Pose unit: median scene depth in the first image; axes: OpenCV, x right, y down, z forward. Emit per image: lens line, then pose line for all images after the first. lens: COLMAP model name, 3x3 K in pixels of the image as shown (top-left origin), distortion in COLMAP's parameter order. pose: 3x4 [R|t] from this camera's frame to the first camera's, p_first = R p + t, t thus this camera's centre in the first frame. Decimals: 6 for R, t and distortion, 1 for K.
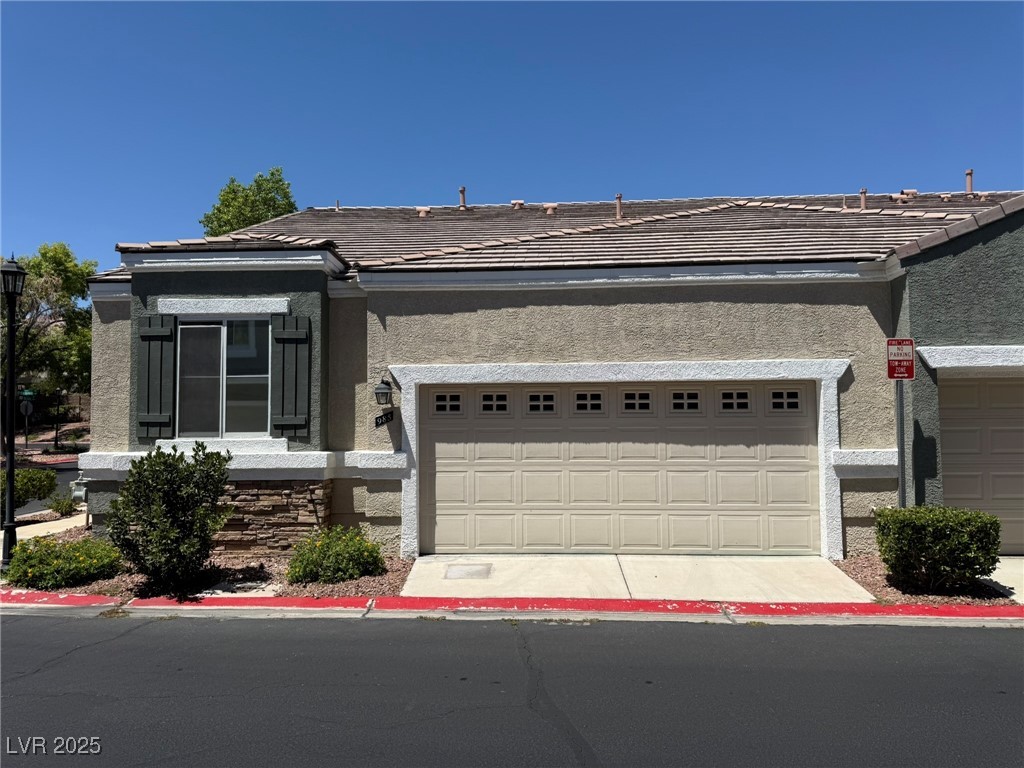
lens RADIAL K [[727.0, 0, 516.1], [0, 727.0, 393.7], [0, 0, 1]] dist [0.058430, -0.067398]
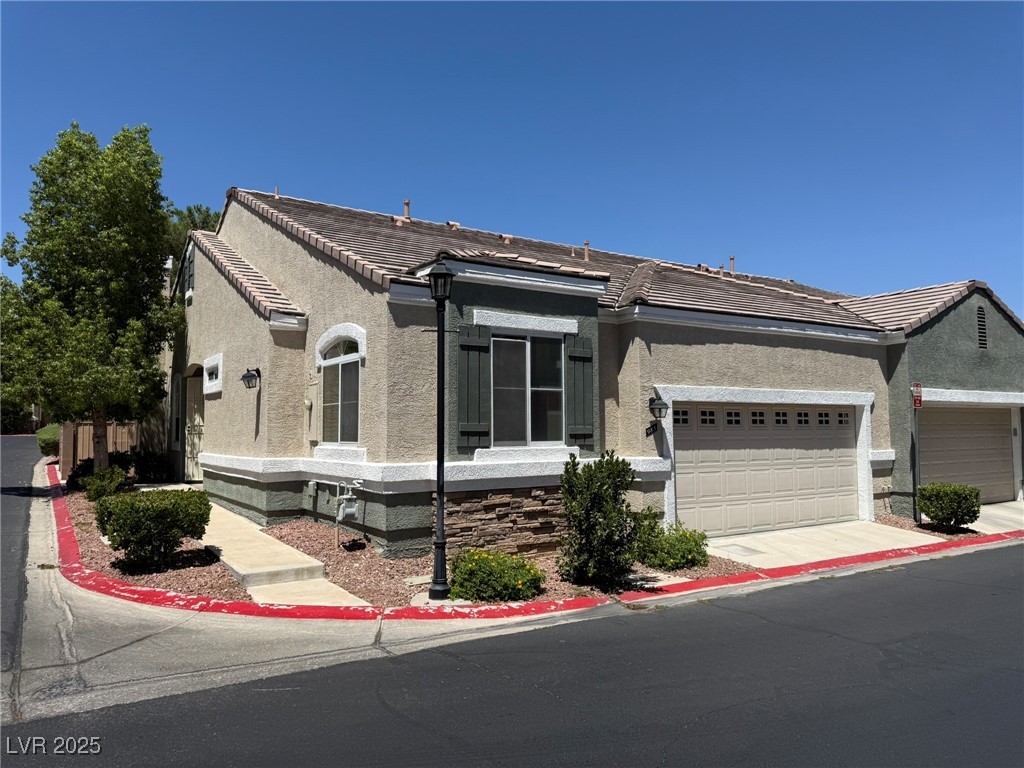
lens RADIAL K [[727.0, 0, 513.1], [0, 727.0, 388.9], [0, 0, 1]] dist [0.058430, -0.067398]
pose [[0.819355, 0.036328, 0.572135, -1.041038], [-0.027225, 0.999330, -0.024464, 0.003242], [-0.572640, 0.004468, 0.819795, 0.153228]]
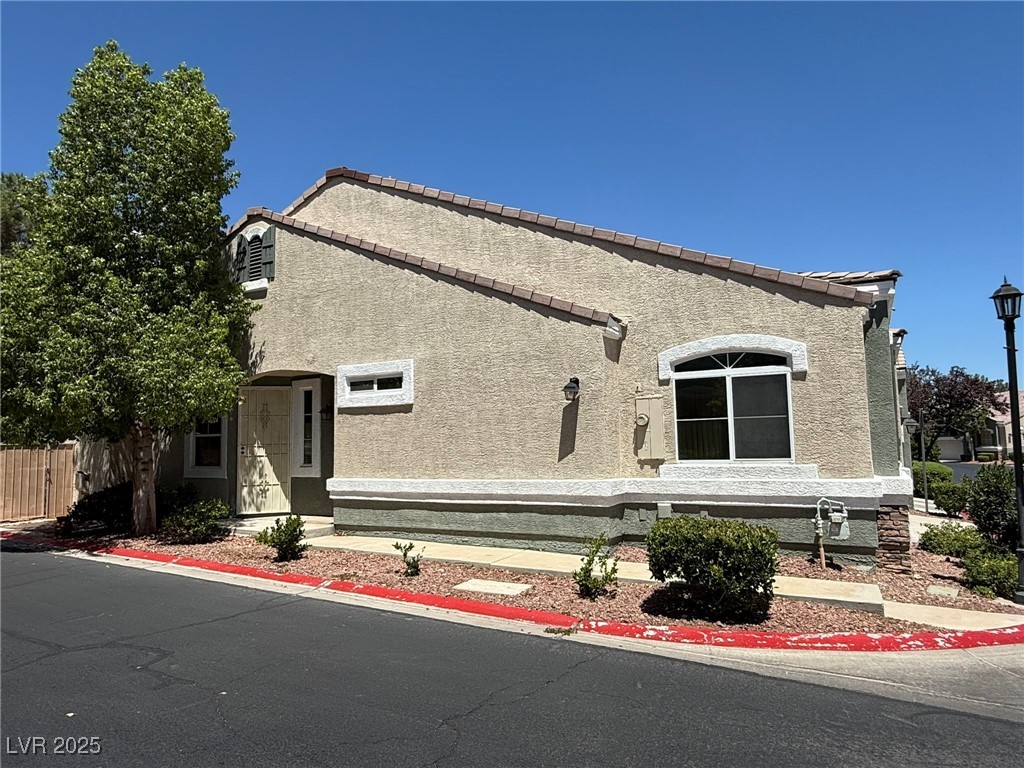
lens RADIAL K [[665.1, 0, 511.5], [0, 665.1, 382.3], [0, 0, 1]] dist [-0.000482, 0.000310]
pose [[0.462125, 0.084749, 0.882756, -1.492445], [-0.026131, 0.996292, -0.081969, 0.032112], [-0.886430, 0.014813, 0.462627, 0.852139]]
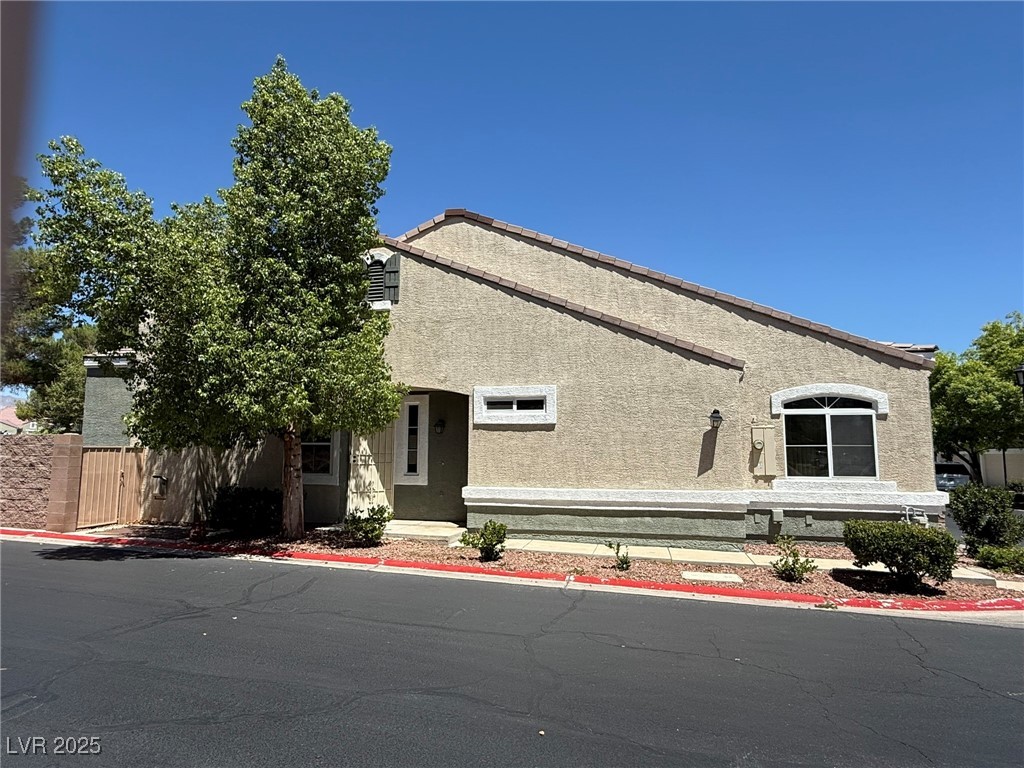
lens RADIAL K [[607.4, 0, 519.2], [0, 607.4, 380.7], [0, 0, 1]] dist [-0.001336, 0.000355]
pose [[0.204962, 0.127946, 0.970371, -1.710283], [-0.052833, 0.991420, -0.119562, 0.041444], [-0.977343, -0.026762, 0.209963, 1.247941]]
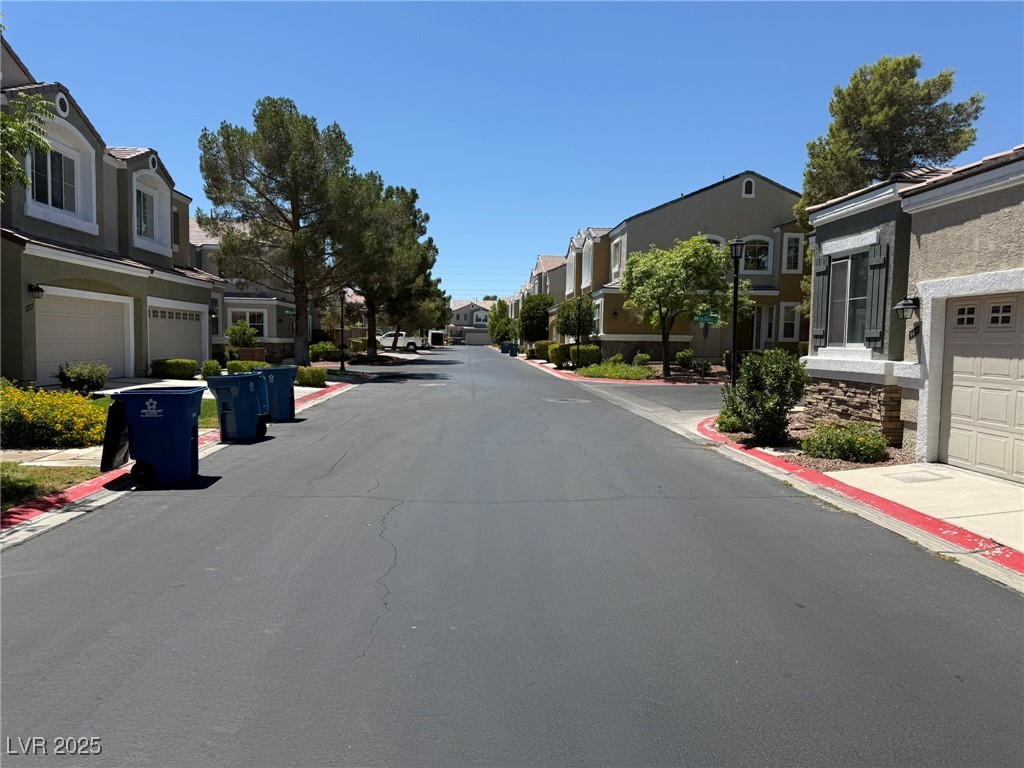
lens RADIAL K [[714.3, 0, 510.6], [0, 714.3, 394.5], [0, 0, 1]] dist [0.012474, 0.001165]
pose [[0.088799, 0.083900, -0.992510, 0.825674], [0.049141, 0.994864, 0.088495, 0.002087], [0.994837, -0.056631, 0.084220, 0.305012]]
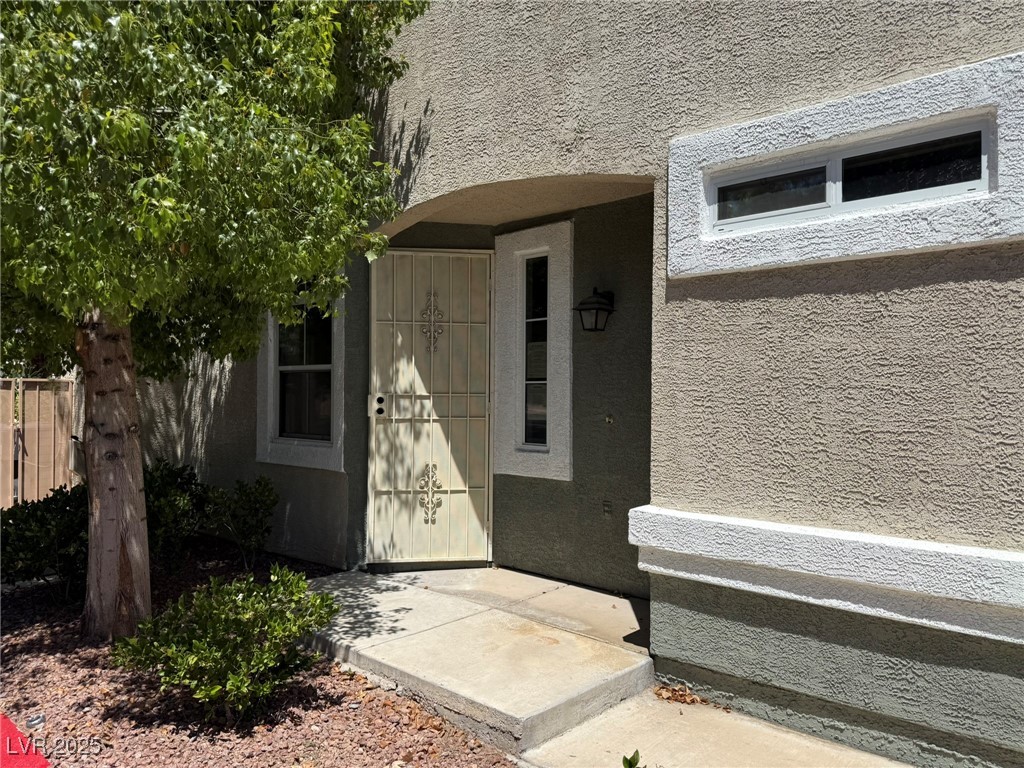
lens RADIAL K [[727.0, 0, 511.0], [0, 727.0, 397.0], [0, 0, 1]] dist [0.058430, -0.067398]
pose [[0.641060, 0.017663, 0.767287, -1.040298], [-0.051662, 0.998461, 0.020178, 0.045598], [-0.765750, -0.052575, 0.640986, 1.371767]]
